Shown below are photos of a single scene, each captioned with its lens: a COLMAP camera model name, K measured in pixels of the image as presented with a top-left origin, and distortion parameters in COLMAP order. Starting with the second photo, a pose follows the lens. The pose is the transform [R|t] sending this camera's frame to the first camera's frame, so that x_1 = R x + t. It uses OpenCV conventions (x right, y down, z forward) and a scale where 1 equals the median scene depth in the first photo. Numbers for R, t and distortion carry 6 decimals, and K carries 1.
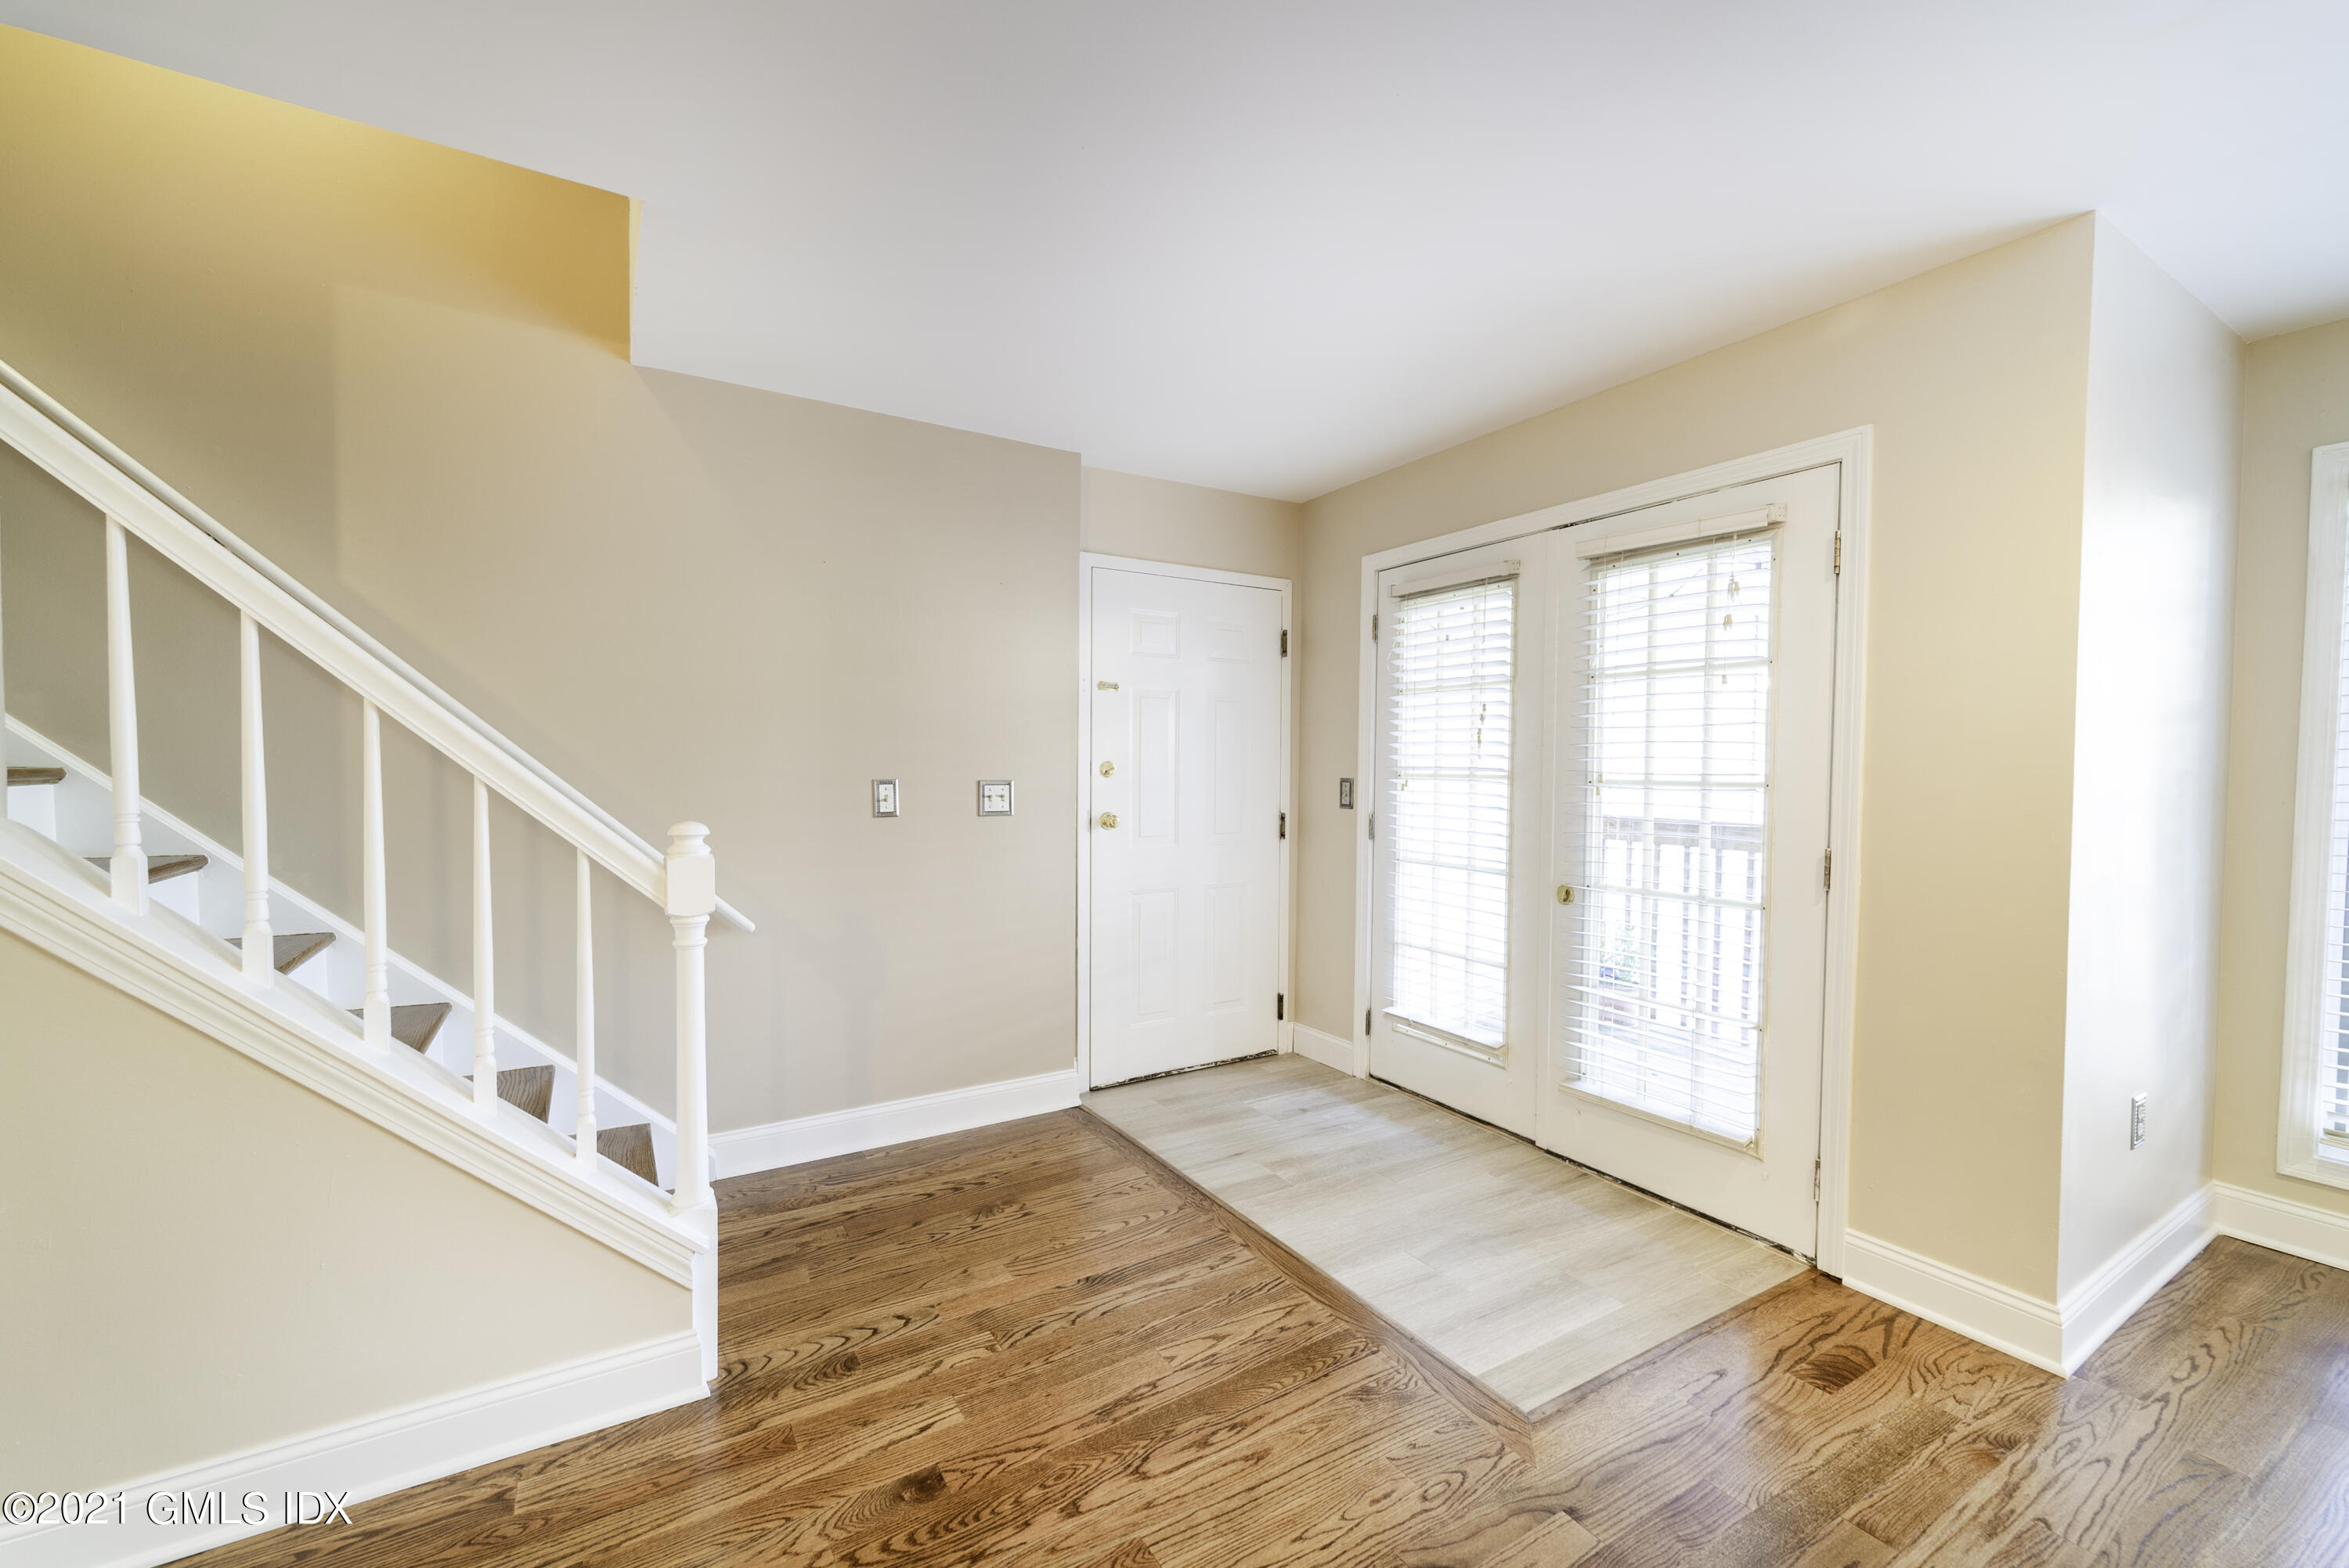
lens RADIAL K [[941.1, 0, 1176.0], [0, 941.1, 793.4], [0, 0, 1]] dist [-0.000563, -0.002323]
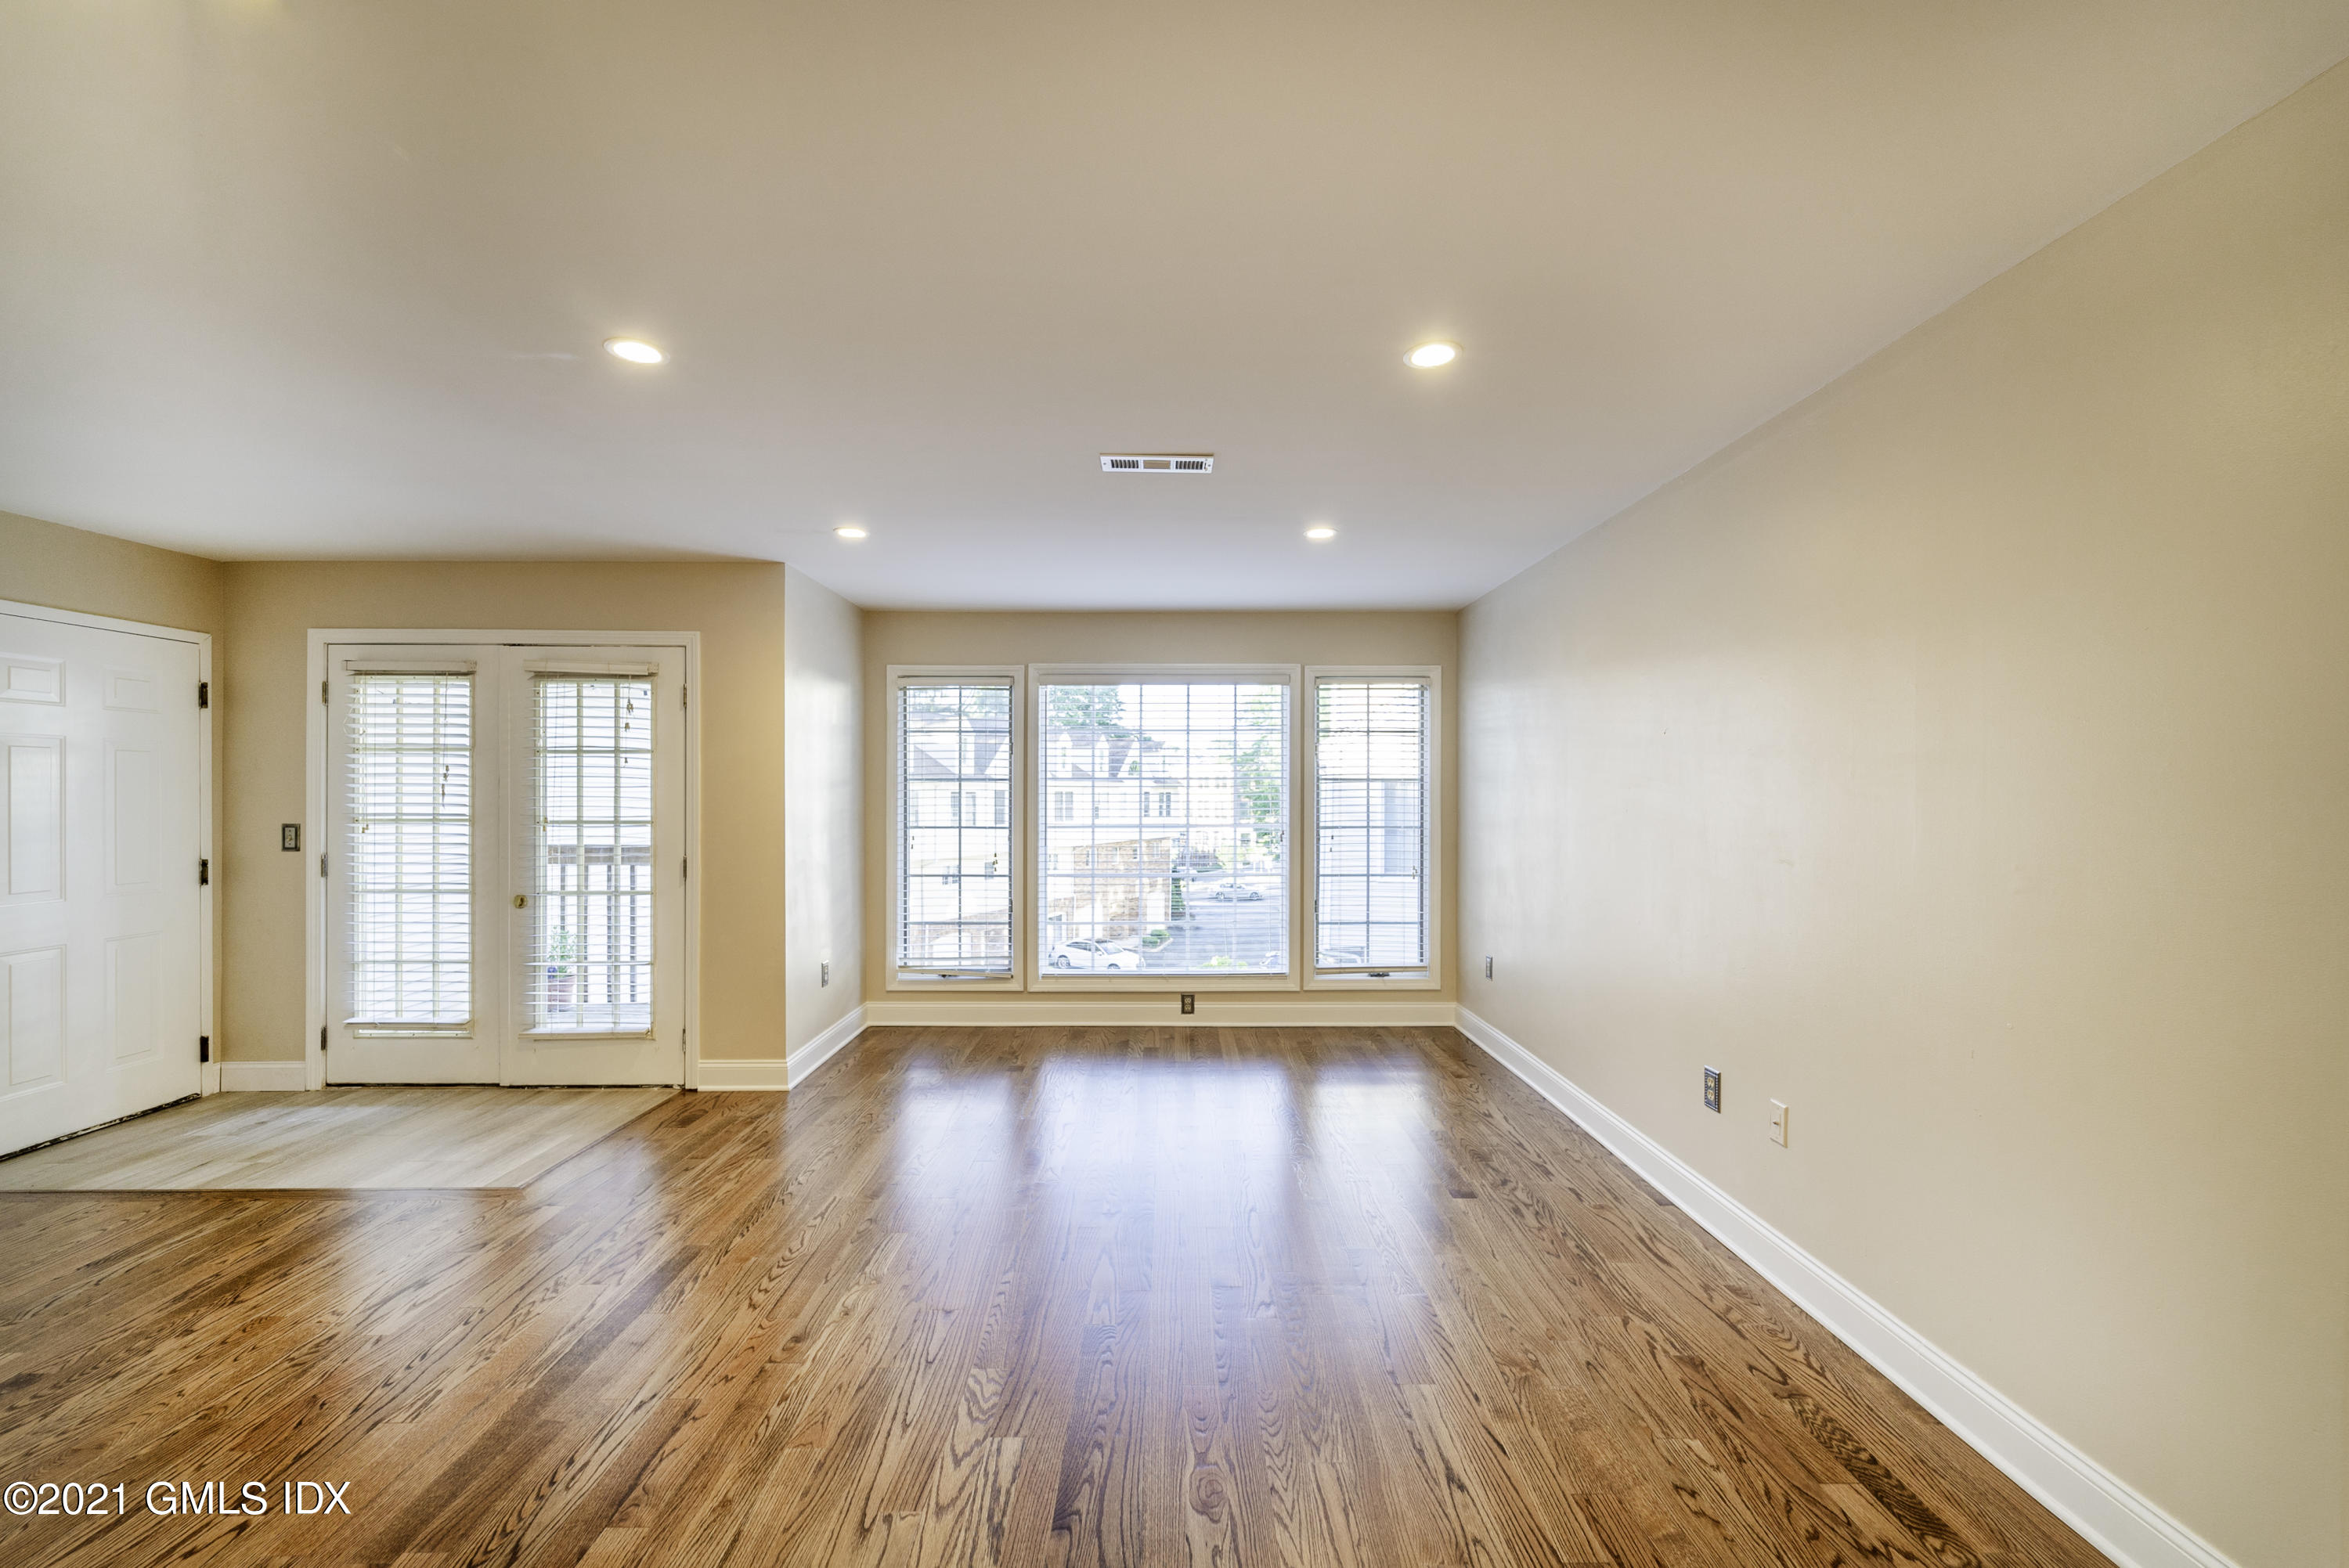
lens RADIAL K [[941.1, 0, 1176.0], [0, 941.1, 793.4], [0, 0, 1]] dist [-0.000563, -0.002323]
pose [[0.509984, -0.007035, 0.860155, -0.308275], [0.028657, 0.999550, -0.008815, -0.016134], [-0.859706, 0.029145, 0.509957, -0.595207]]
